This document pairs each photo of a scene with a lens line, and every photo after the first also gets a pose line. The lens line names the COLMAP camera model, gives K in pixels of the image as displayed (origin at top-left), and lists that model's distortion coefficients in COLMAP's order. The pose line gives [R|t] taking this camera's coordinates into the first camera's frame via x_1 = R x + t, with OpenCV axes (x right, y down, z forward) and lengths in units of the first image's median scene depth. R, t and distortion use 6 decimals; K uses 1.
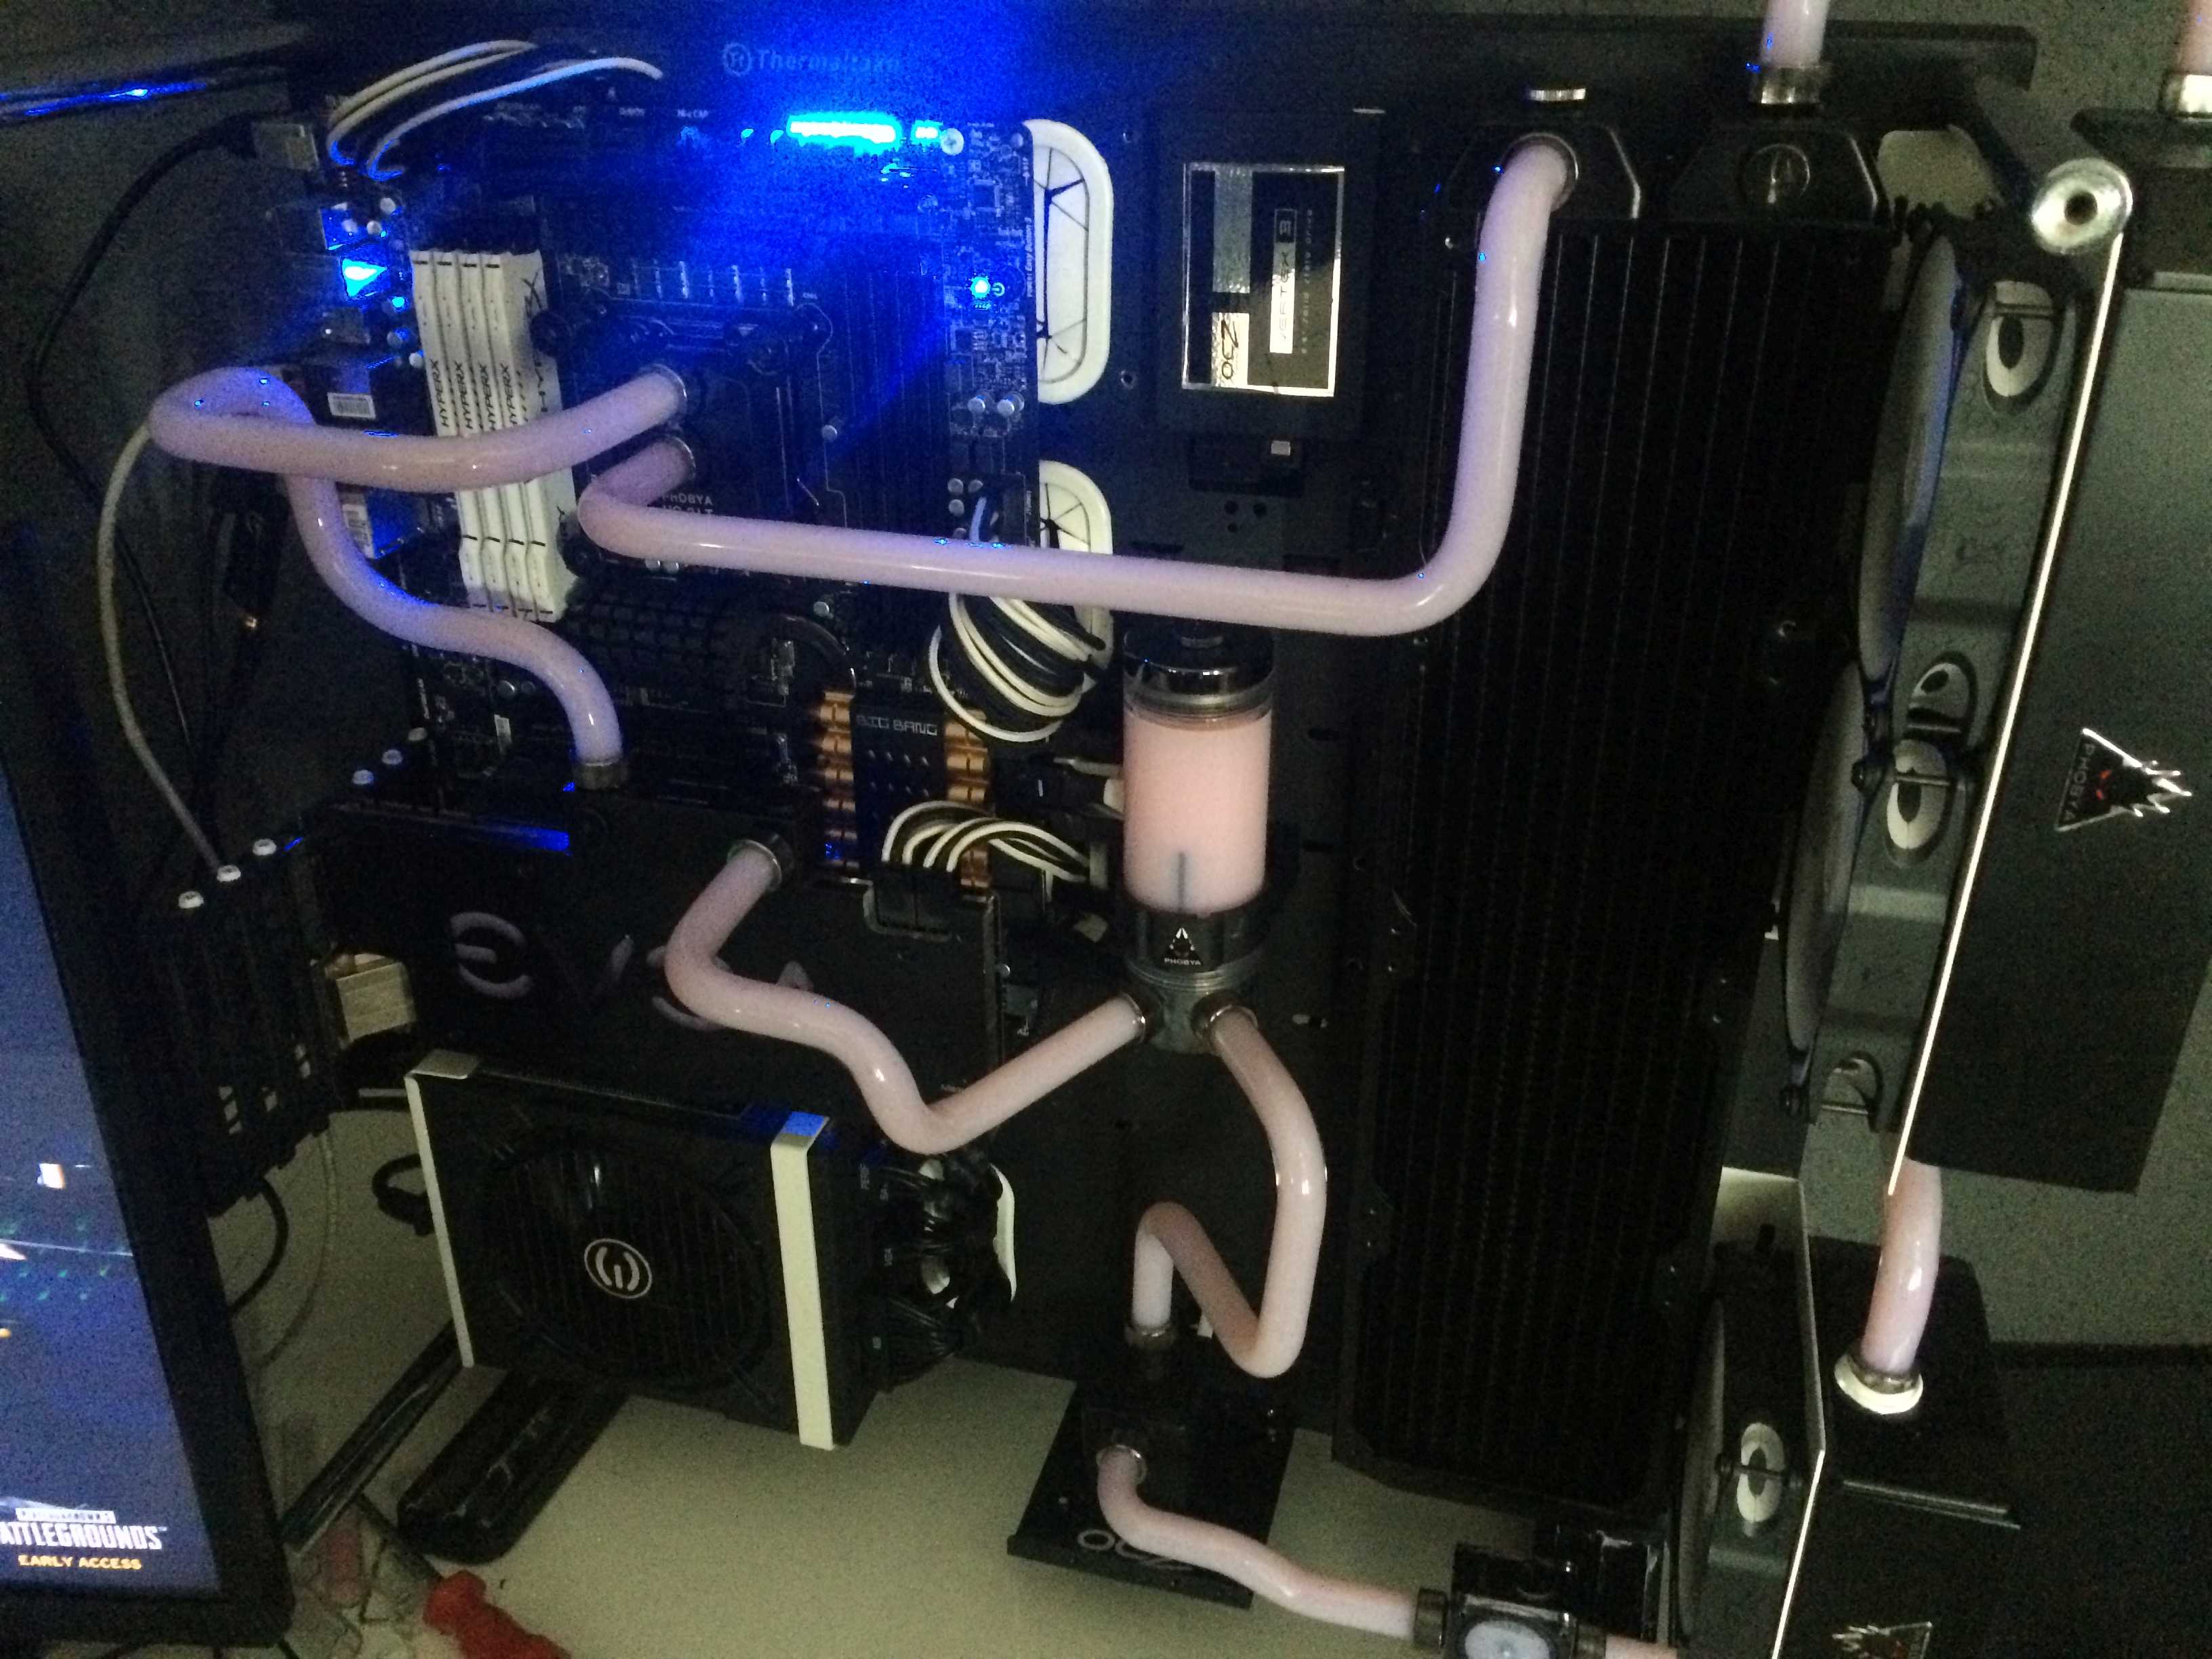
lens RADIAL K [[1904.7, 0, 1095.1], [0, 1904.7, 834.8], [0, 0, 1]] dist [0.076983, -0.115103]
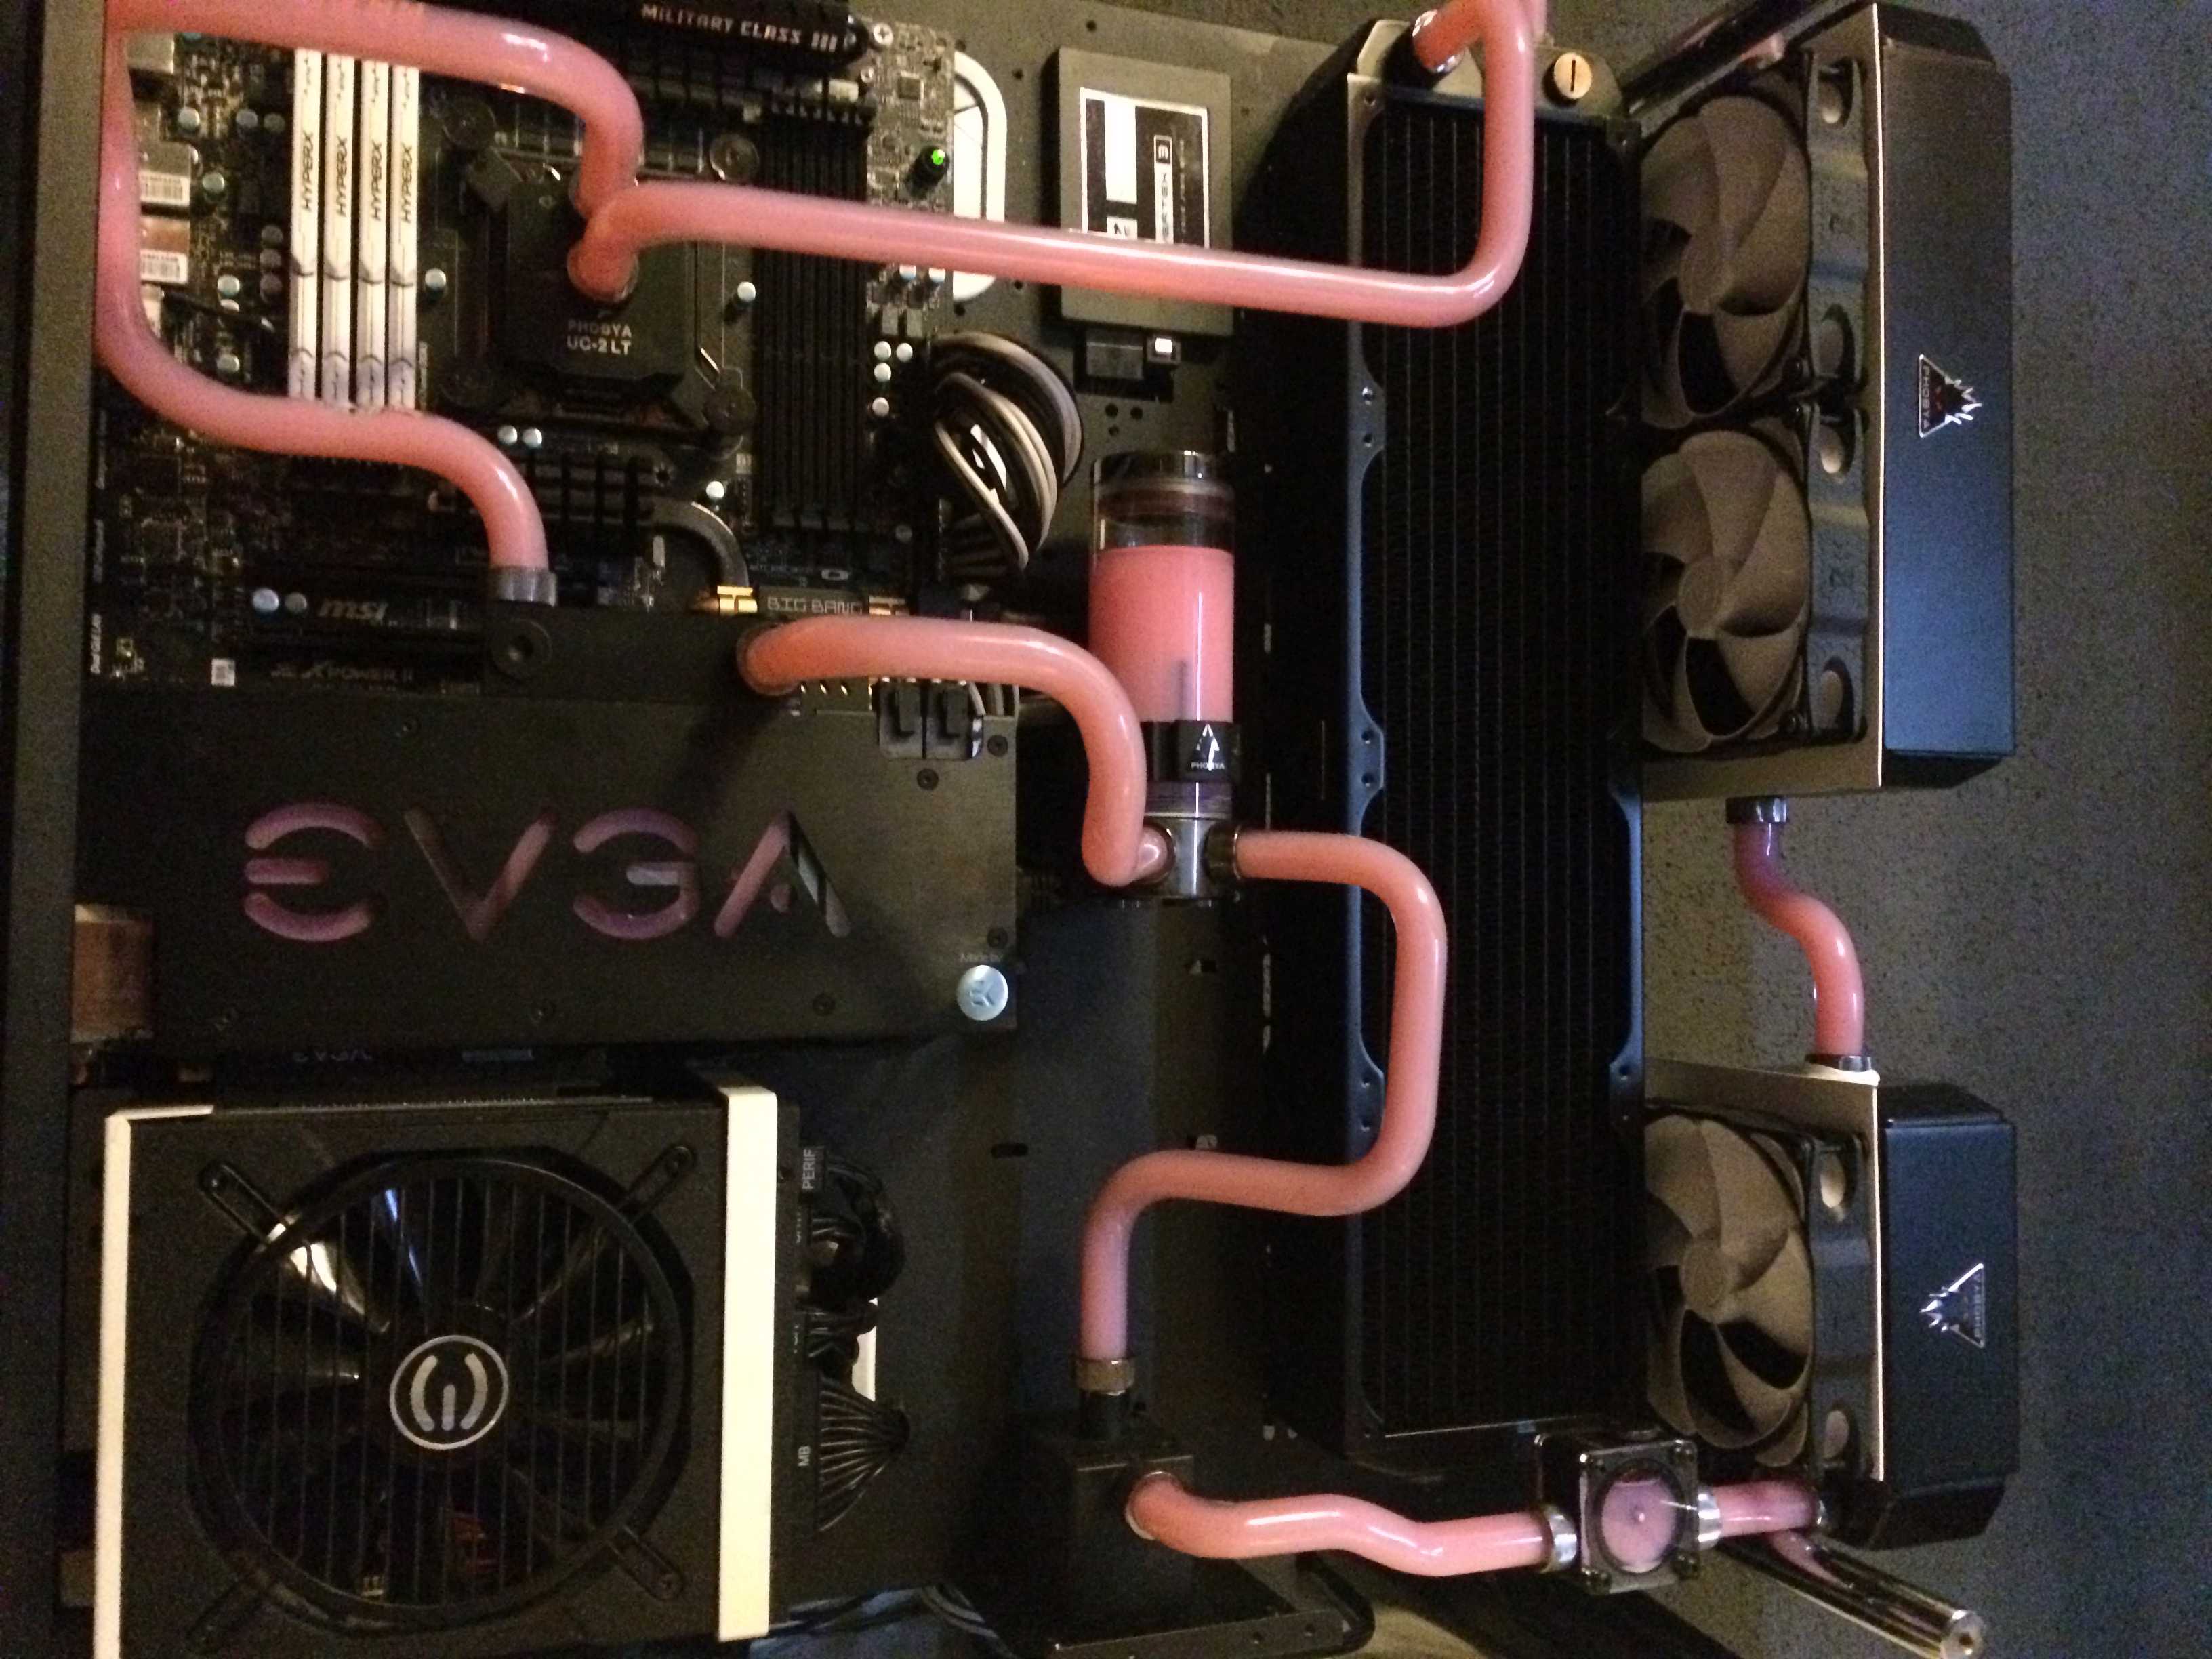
lens RADIAL K [[1904.7, 0, 1103.4], [0, 1904.7, 833.4], [0, 0, 1]] dist [0.076983, -0.115103]
pose [[0.797617, 0.029402, 0.602447, -0.579523], [0.276191, 0.870142, -0.408133, 0.477966], [-0.536214, 0.491924, 0.685920, 0.386776]]
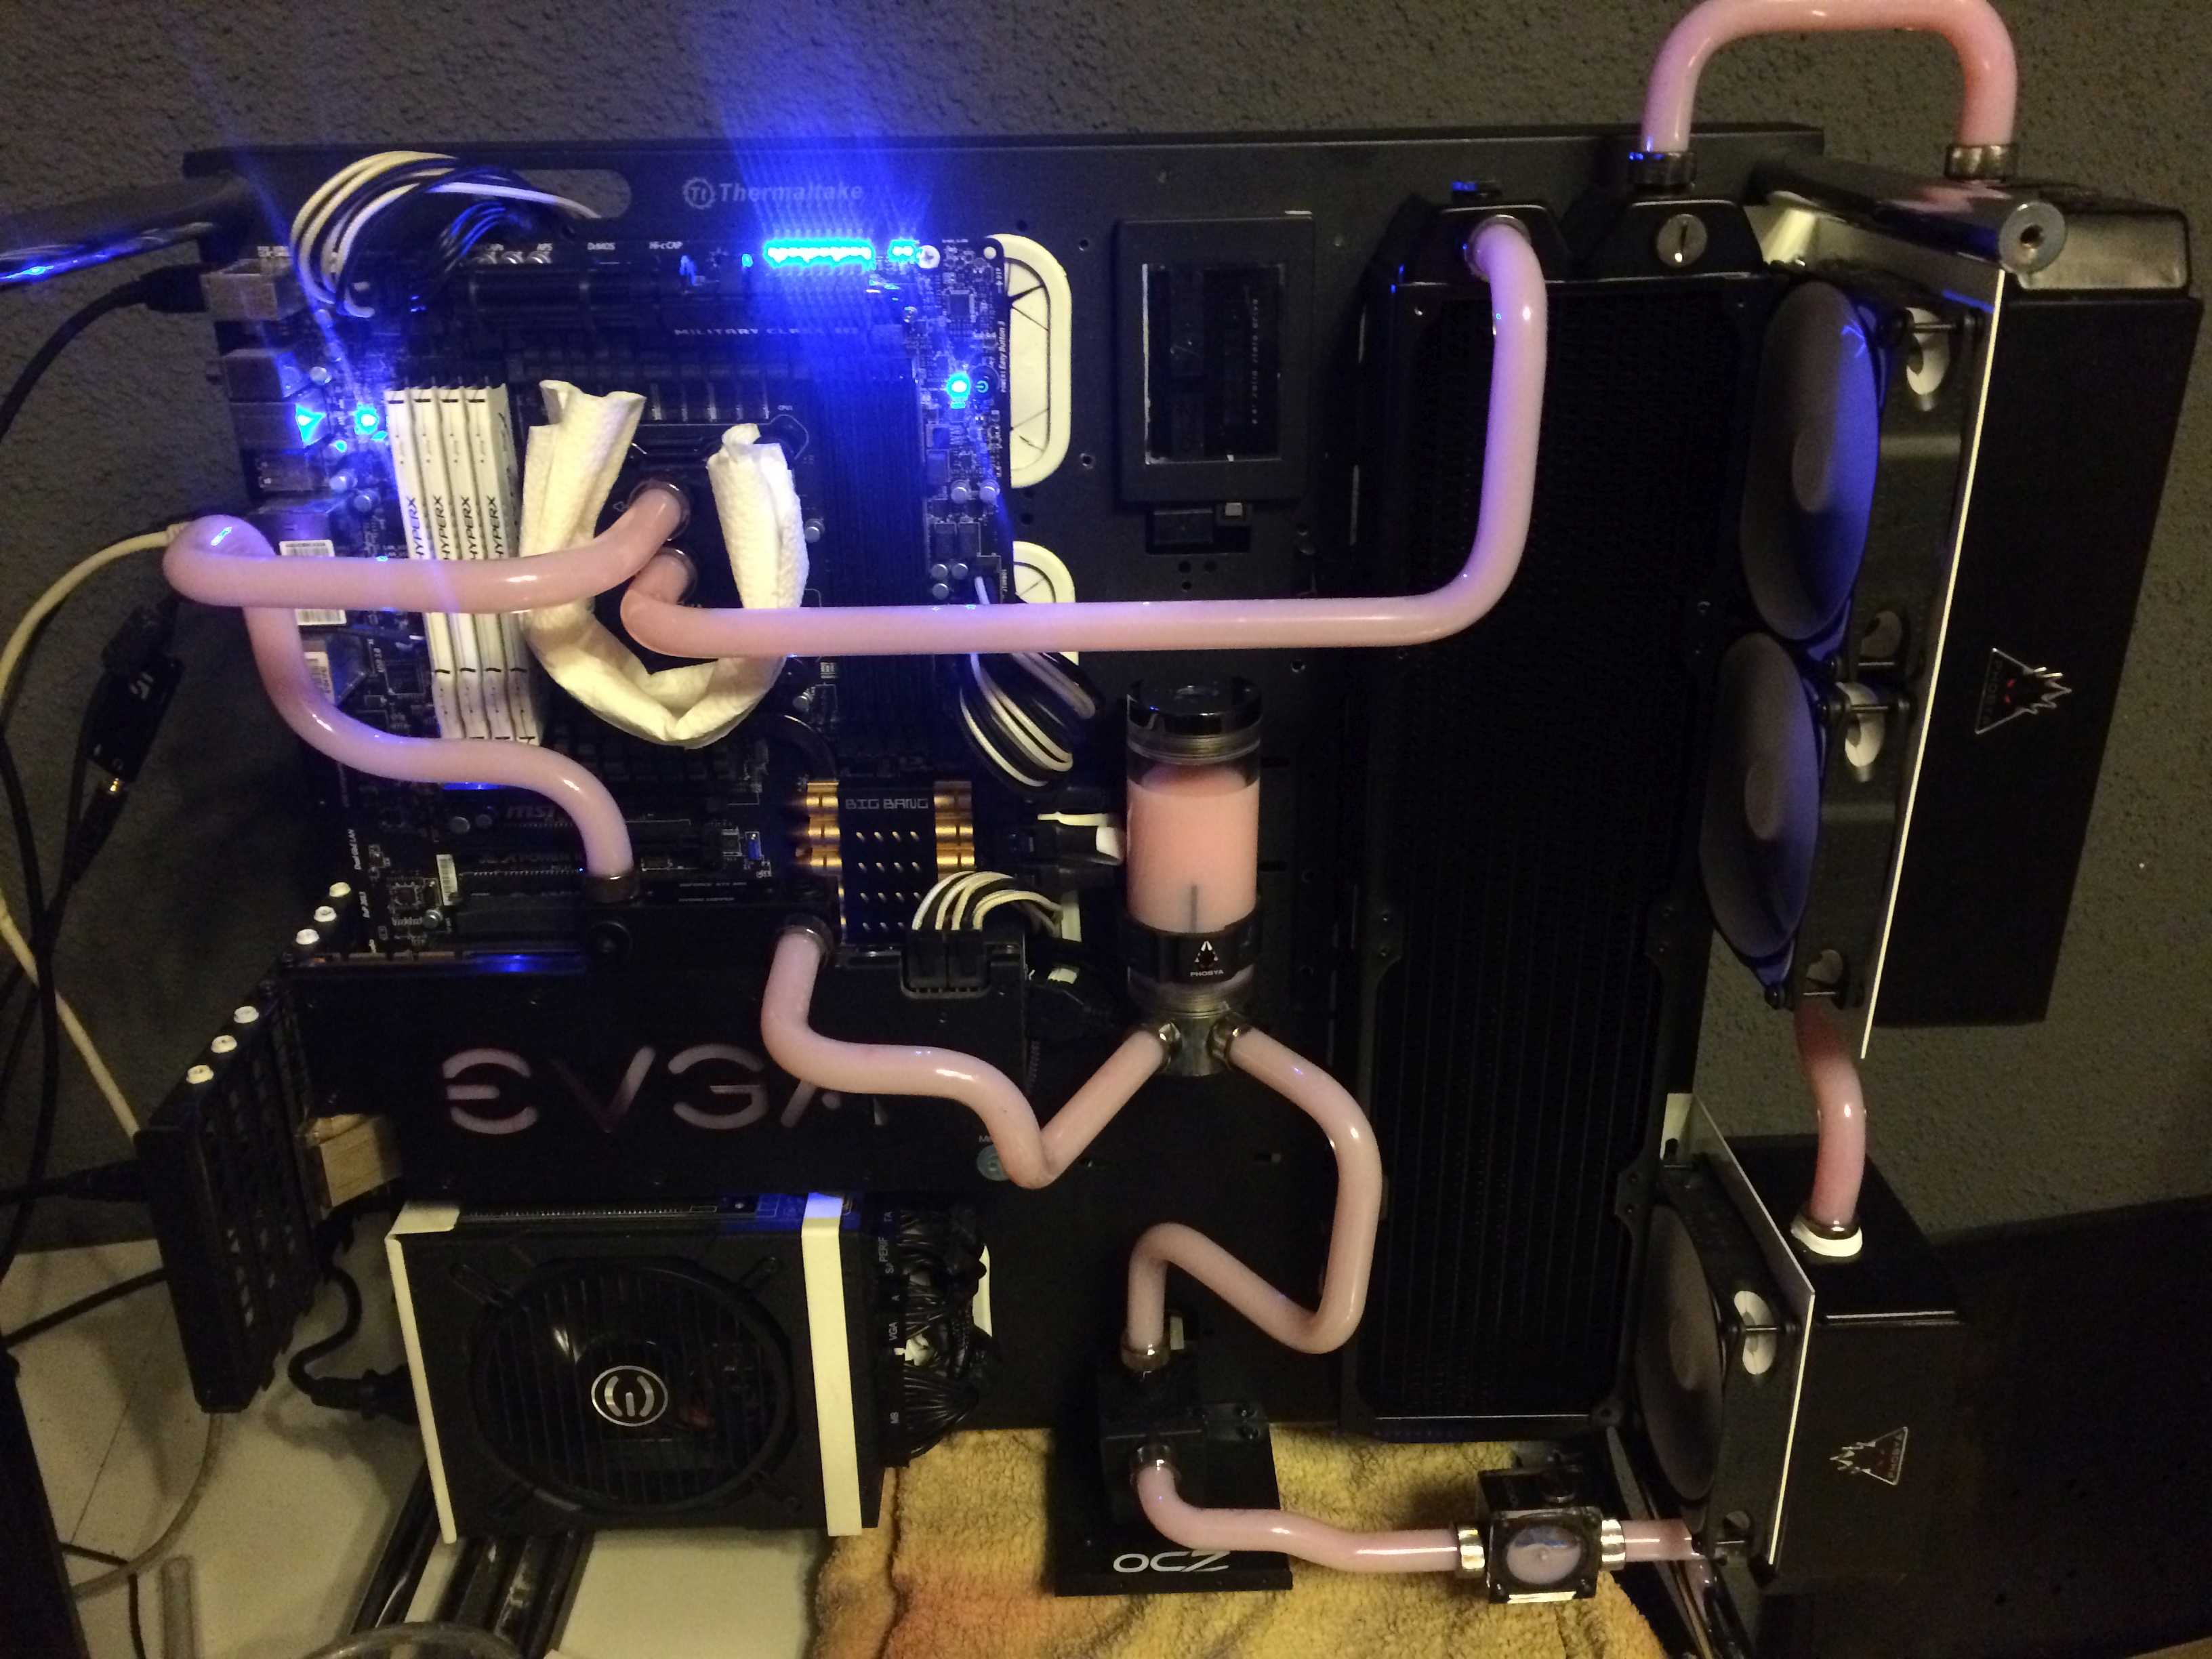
lens RADIAL K [[1904.7, 0, 1095.4], [0, 1904.7, 833.4], [0, 0, 1]] dist [0.076983, -0.115103]
pose [[0.954481, -0.128837, 0.269012, -0.301428], [0.147419, 0.987811, -0.049970, 0.030418], [-0.259295, 0.087353, 0.961840, -0.044583]]
